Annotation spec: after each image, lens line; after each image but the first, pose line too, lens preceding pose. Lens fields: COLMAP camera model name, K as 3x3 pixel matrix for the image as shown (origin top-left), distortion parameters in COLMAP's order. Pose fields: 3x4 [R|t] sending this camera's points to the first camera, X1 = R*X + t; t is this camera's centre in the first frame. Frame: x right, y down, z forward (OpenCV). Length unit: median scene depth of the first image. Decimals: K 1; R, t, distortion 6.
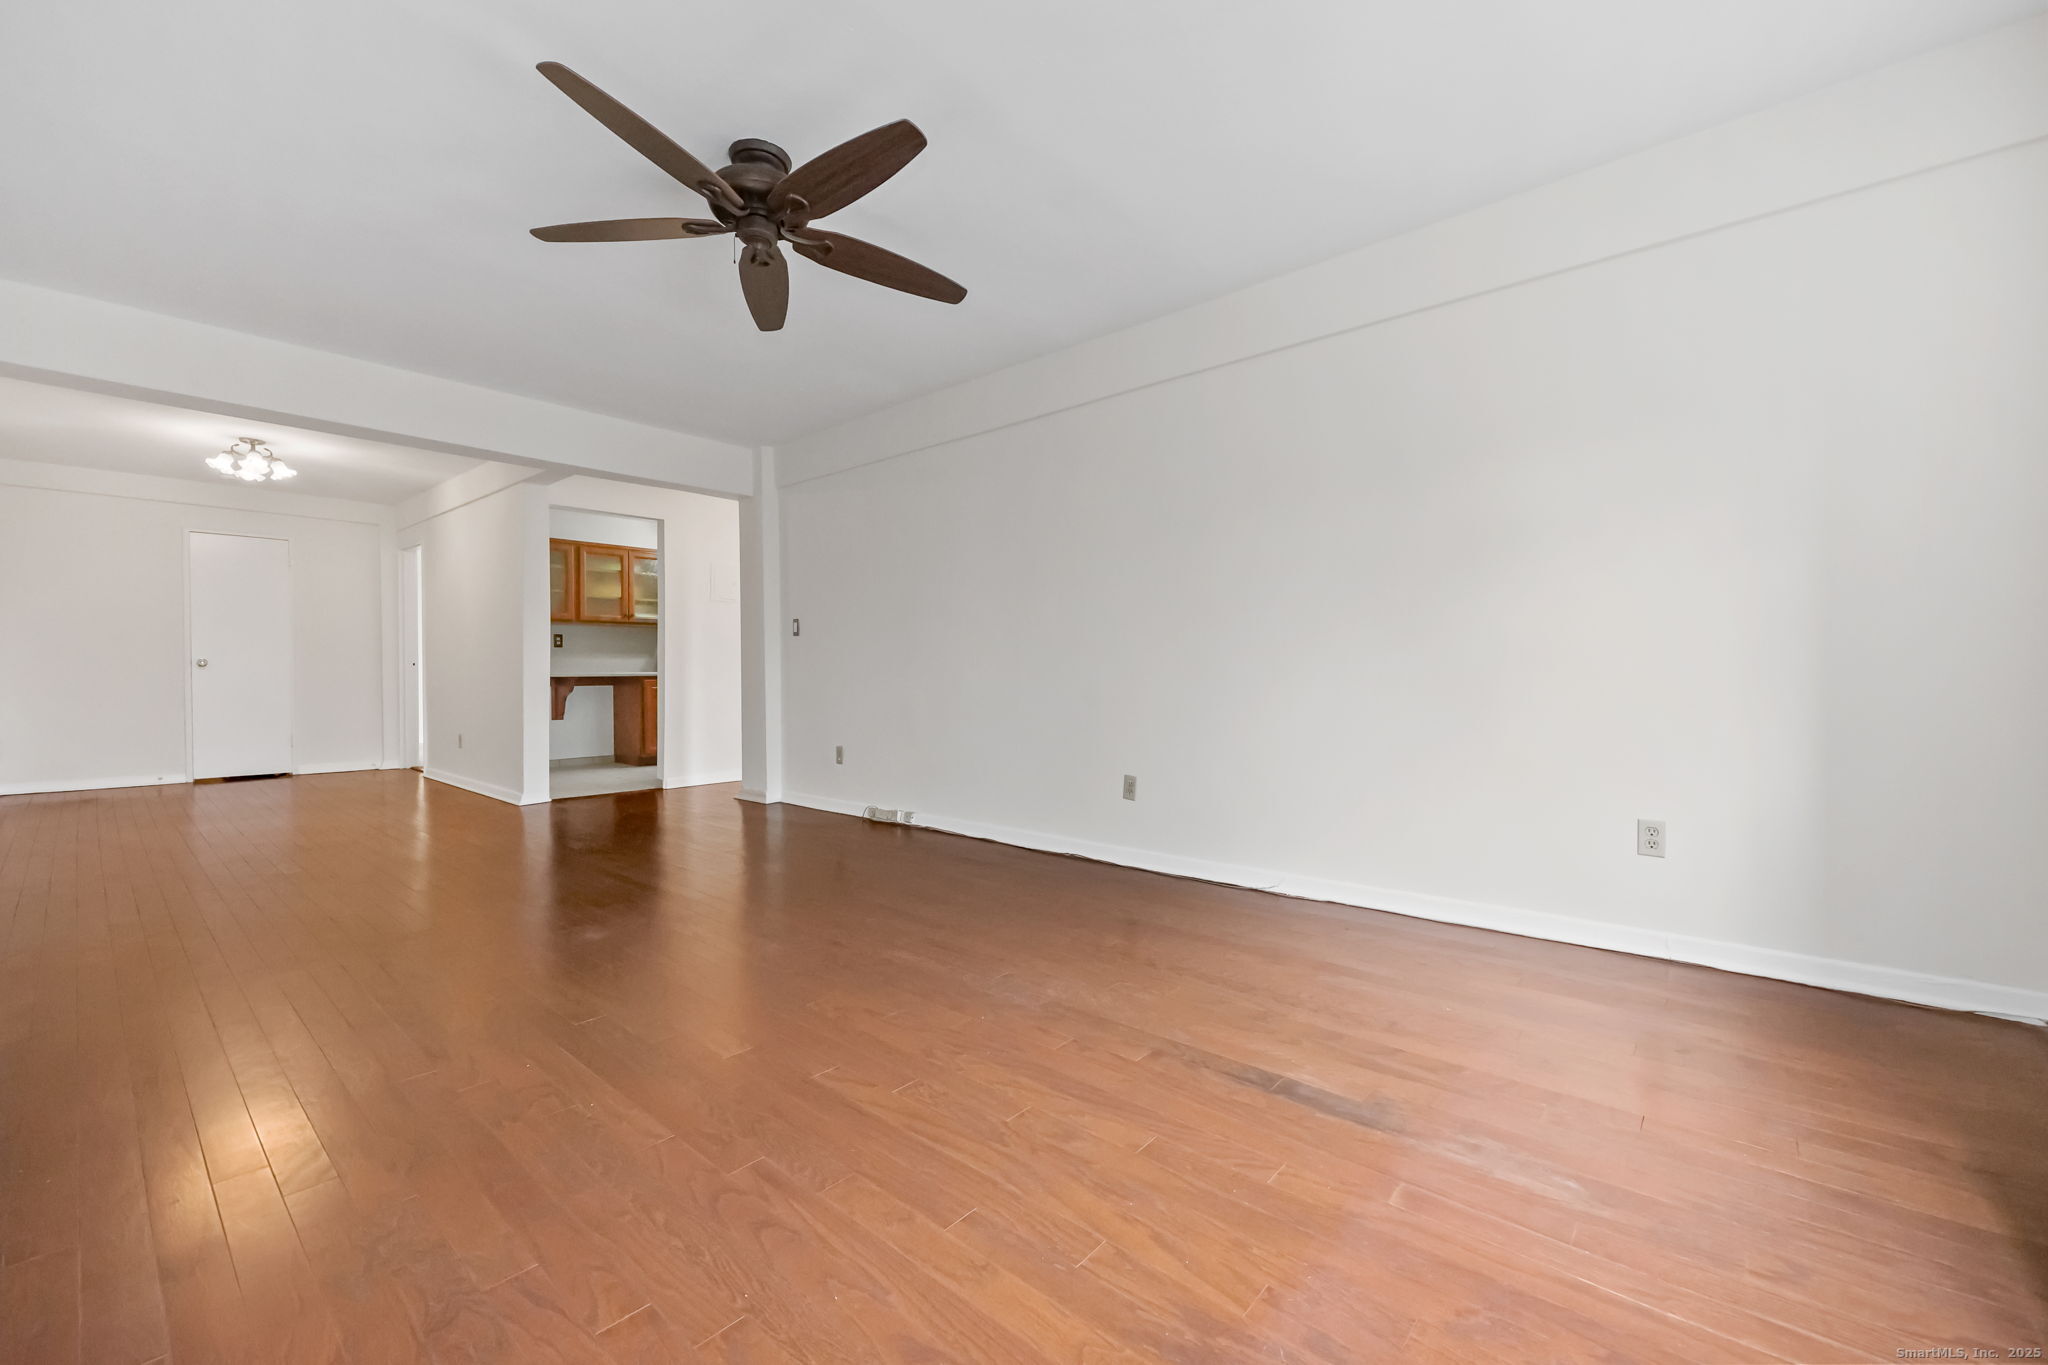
lens RADIAL K [[834.0, 0, 1032.7], [0, 834.0, 680.1], [0, 0, 1]] dist [0.002560, 0.000053]
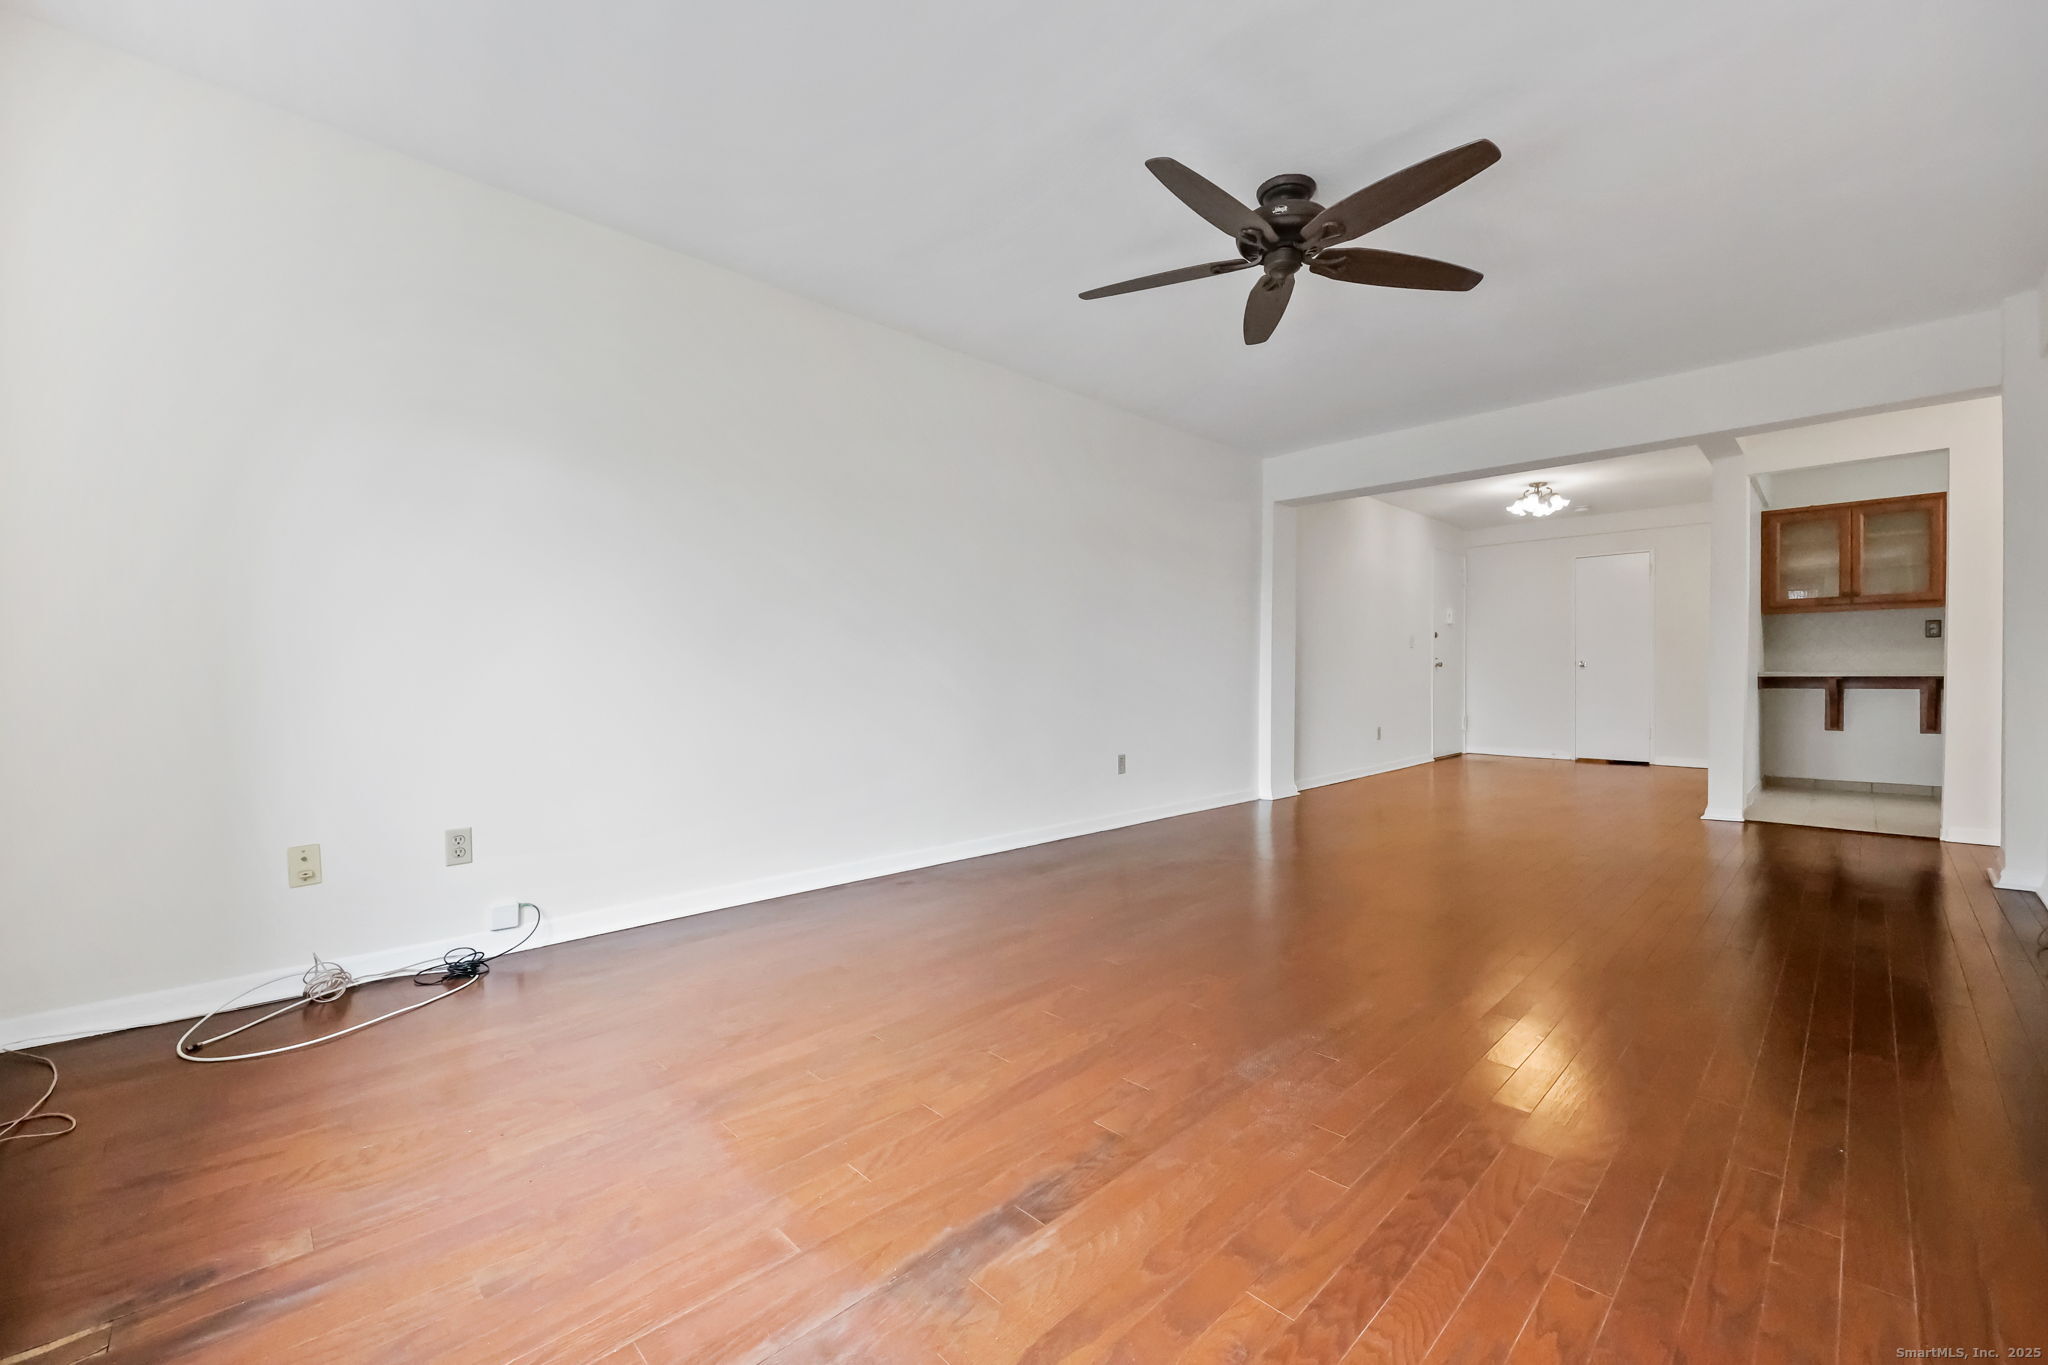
lens RADIAL K [[834.0, 0, 1032.7], [0, 834.0, 680.1], [0, 0, 1]] dist [0.002560, 0.000053]
pose [[-0.092253, 0.010448, -0.995681, 0.973488], [-0.006589, 0.999917, 0.011103, -0.015197], [0.995714, 0.007585, -0.092177, 0.991117]]
